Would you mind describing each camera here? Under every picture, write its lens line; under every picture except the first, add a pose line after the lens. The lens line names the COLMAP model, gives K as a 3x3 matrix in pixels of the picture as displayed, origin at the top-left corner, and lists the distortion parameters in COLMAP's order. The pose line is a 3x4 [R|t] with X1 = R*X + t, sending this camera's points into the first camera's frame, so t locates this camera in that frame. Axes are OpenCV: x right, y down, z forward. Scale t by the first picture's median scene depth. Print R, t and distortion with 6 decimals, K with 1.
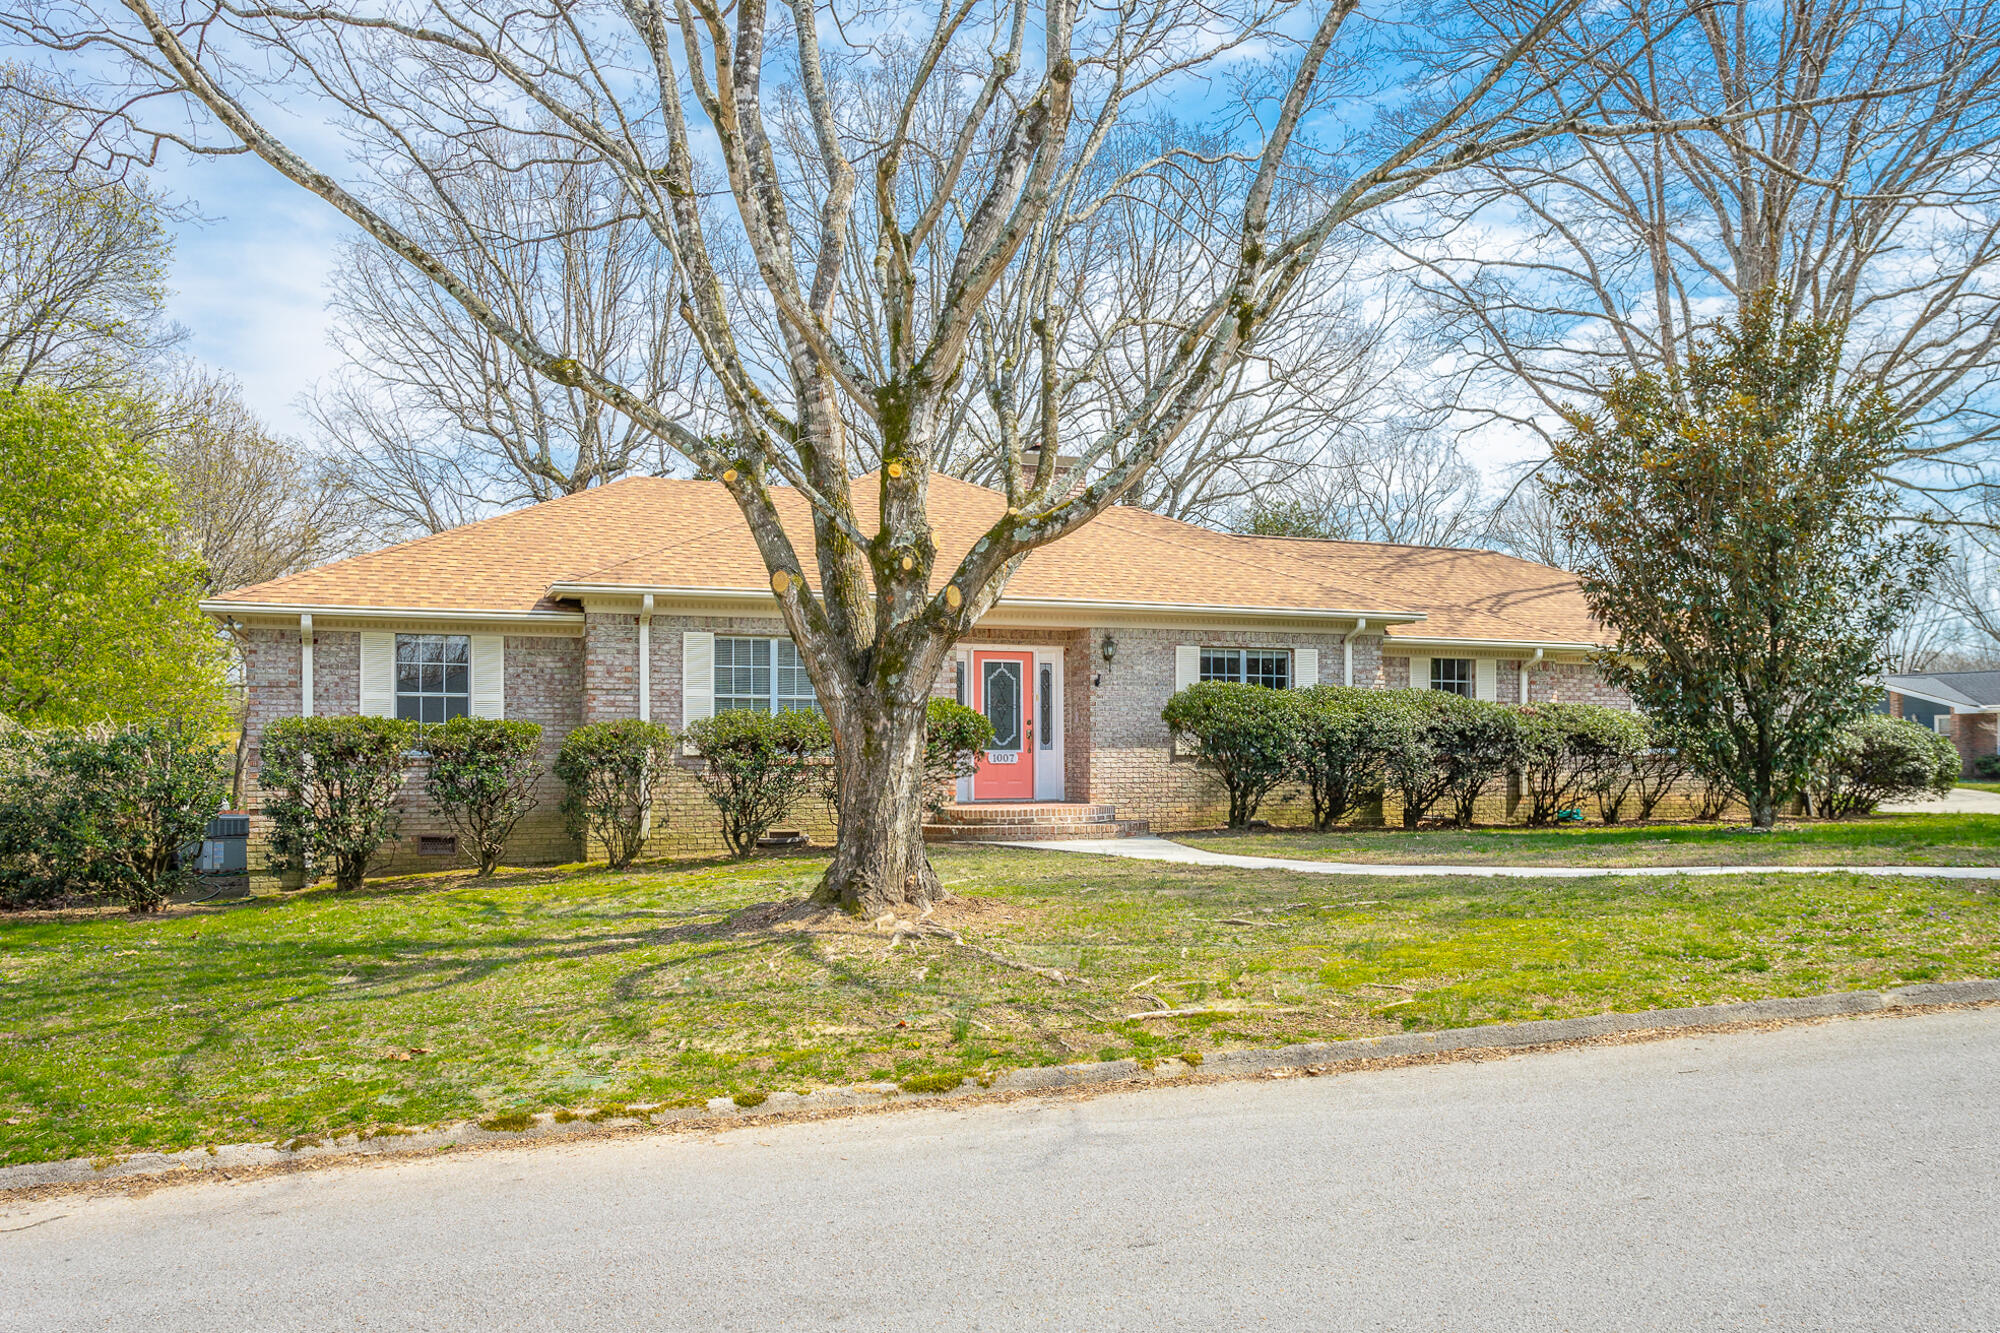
lens RADIAL K [[1622.4, 0, 1223.0], [0, 1622.4, 731.1], [0, 0, 1]] dist [0.003563, 0.000763]
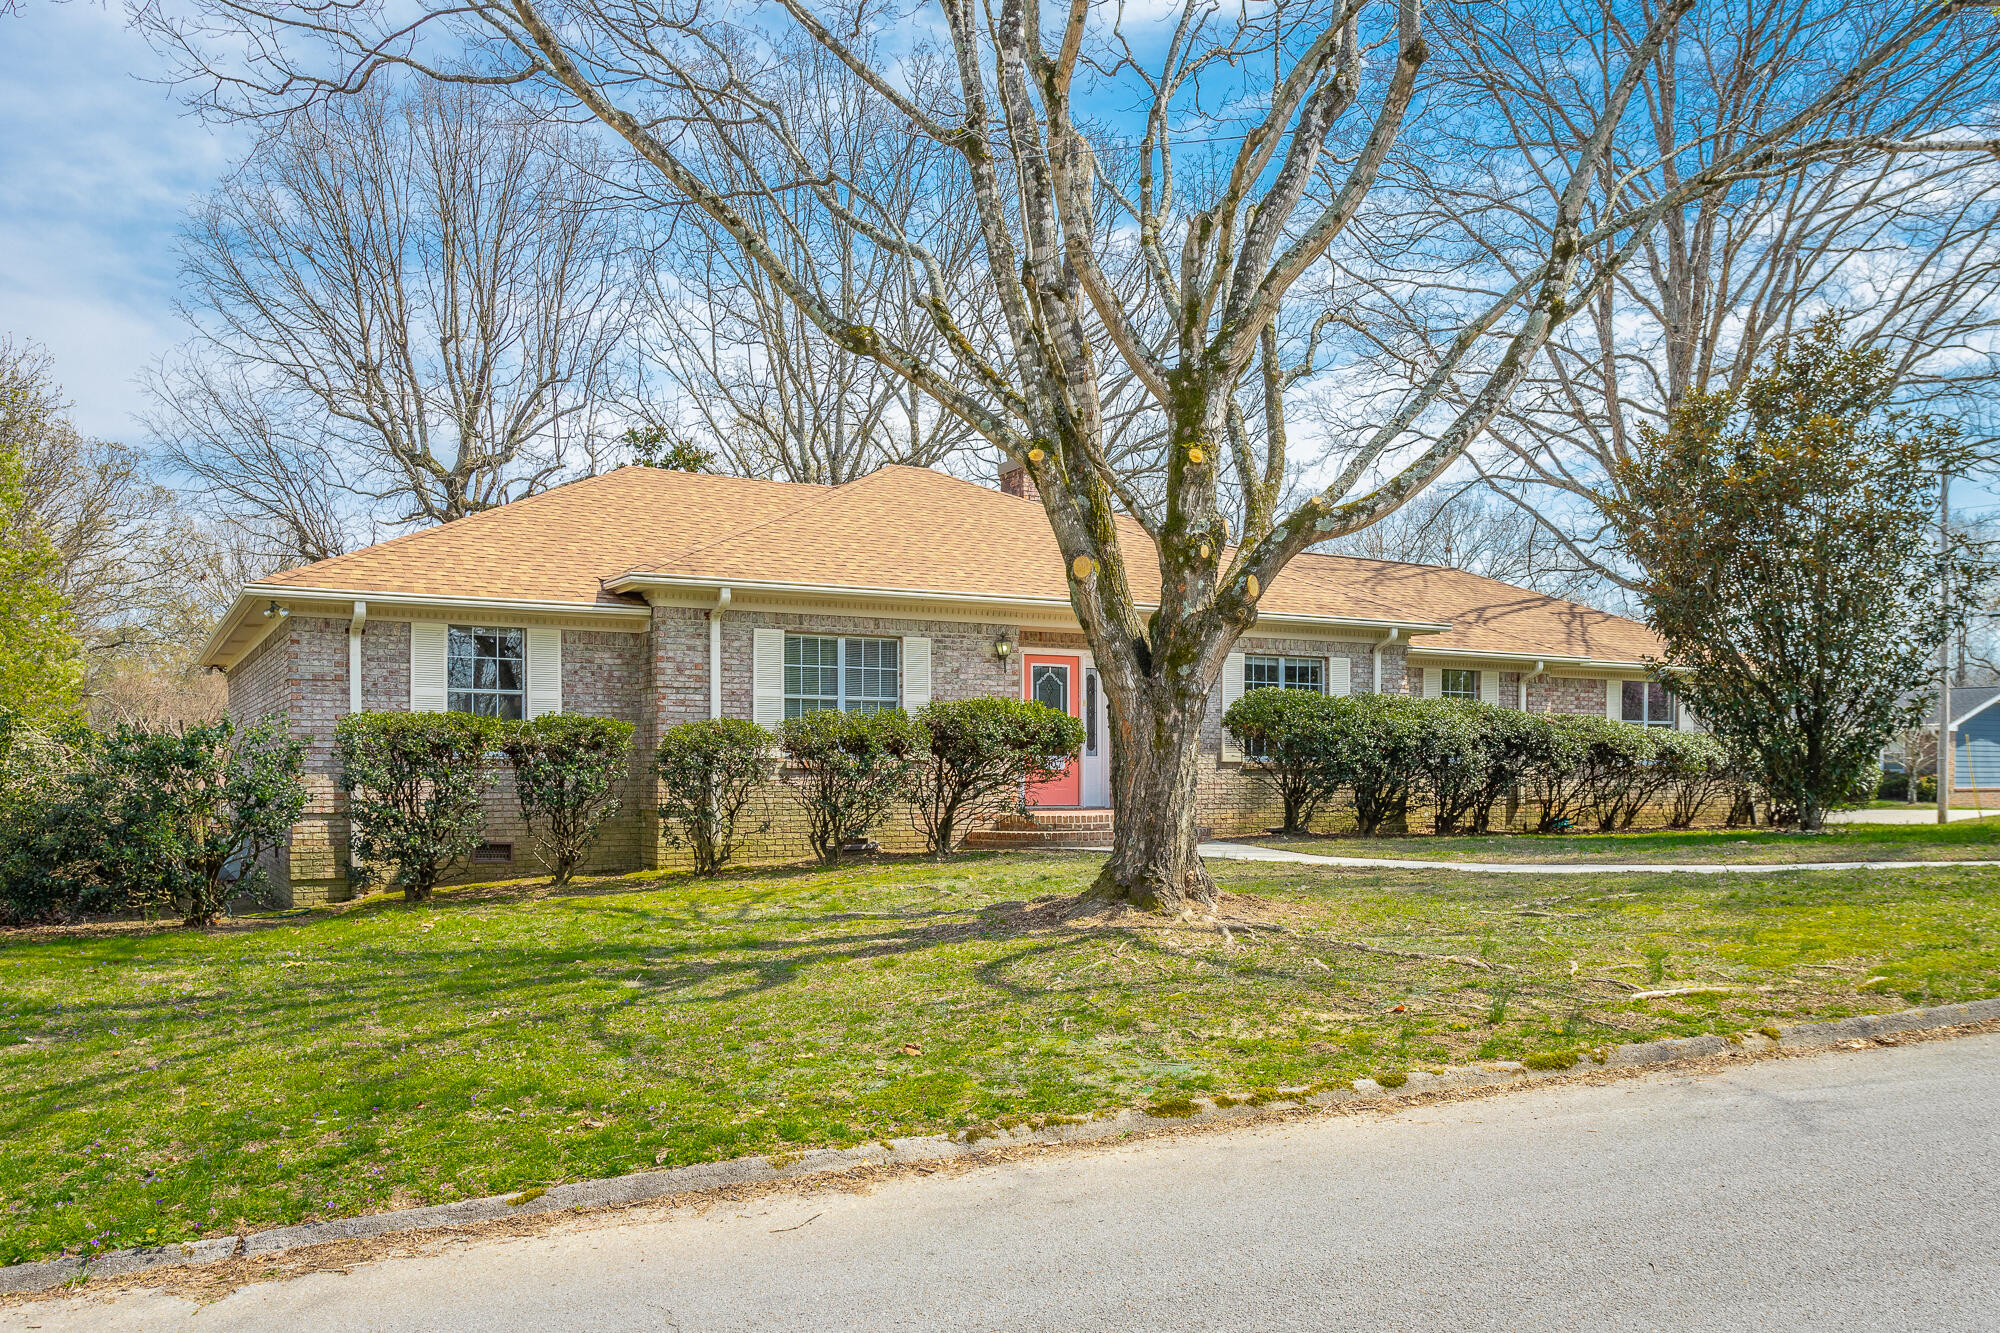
lens RADIAL K [[1613.2, 0, 1236.0], [0, 1613.2, 783.9], [0, 0, 1]] dist [0.004279, -0.001876]
pose [[0.989374, 0.001457, 0.145383, -0.313951], [-0.004253, 0.999812, 0.018919, 0.018102], [-0.145328, -0.019337, 0.989195, 0.032483]]
